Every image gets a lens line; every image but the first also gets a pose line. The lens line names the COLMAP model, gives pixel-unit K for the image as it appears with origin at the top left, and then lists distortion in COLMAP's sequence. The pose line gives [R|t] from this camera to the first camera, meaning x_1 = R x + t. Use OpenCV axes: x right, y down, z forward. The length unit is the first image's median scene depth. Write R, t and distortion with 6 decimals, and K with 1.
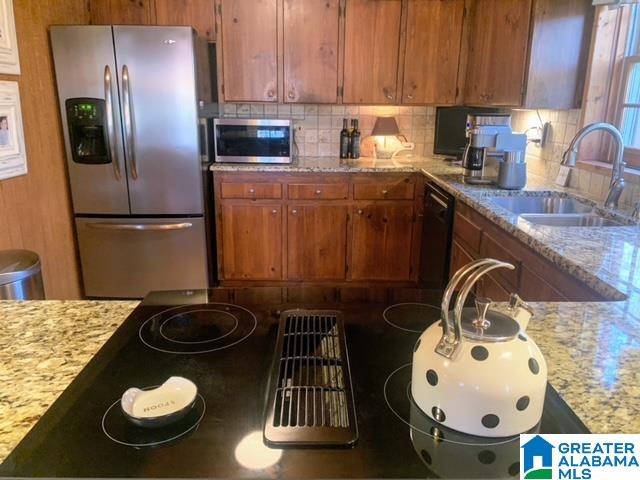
lens RADIAL K [[495.1, 0, 309.4], [0, 495.1, 247.0], [0, 0, 1]] dist [0.050548, -0.039167]
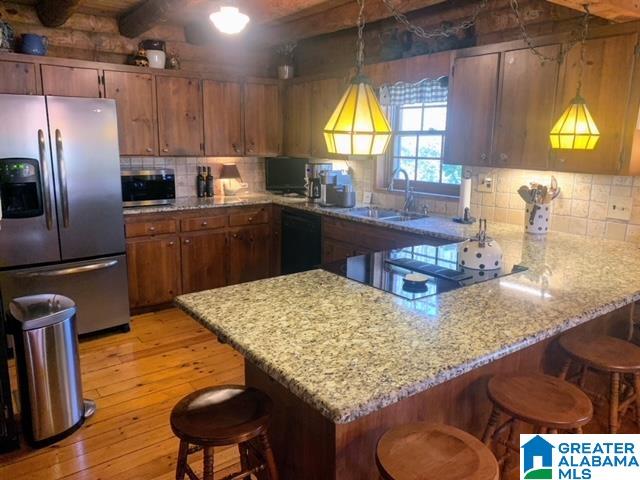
lens RADIAL K [[495.1, 0, 321.4], [0, 495.1, 240.9], [0, 0, 1]] dist [0.050548, -0.039167]
pose [[0.794317, -0.121565, 0.595216, -0.496268], [0.170336, 0.985039, -0.026133, 0.017321], [-0.583134, 0.122145, 0.803141, -0.199293]]
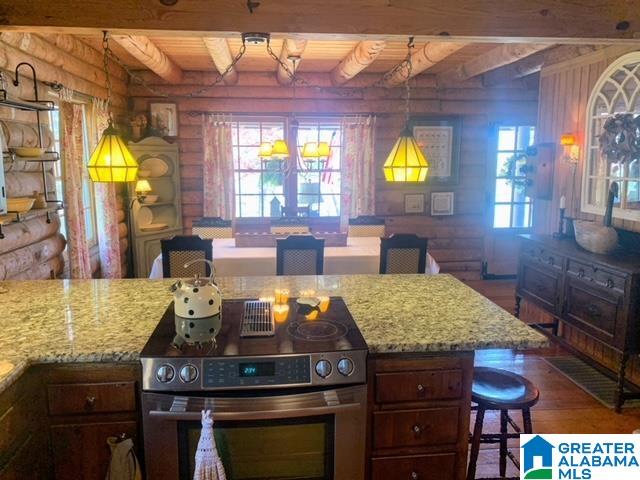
lens RADIAL K [[495.1, 0, 305.1], [0, 495.1, 228.7], [0, 0, 1]] dist [0.050548, -0.039167]
pose [[-0.995152, 0.011594, -0.097660, -0.000284], [-0.031954, 0.901028, 0.432583, -0.289636], [0.093010, 0.433606, -0.896289, 0.734435]]
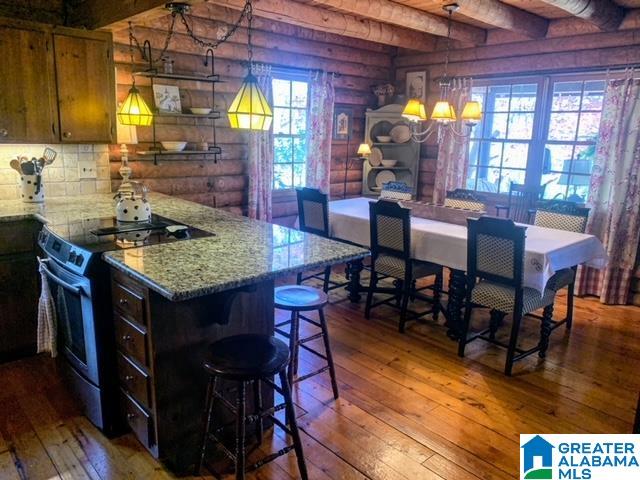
lens RADIAL K [[495.1, 0, 313.2], [0, 495.1, 223.8], [0, 0, 1]] dist [0.050548, -0.039167]
pose [[-0.675654, -0.157899, 0.720111, -0.734463], [0.191295, 0.905786, 0.378097, -0.182532], [-0.711968, 0.393216, -0.581793, 0.496136]]
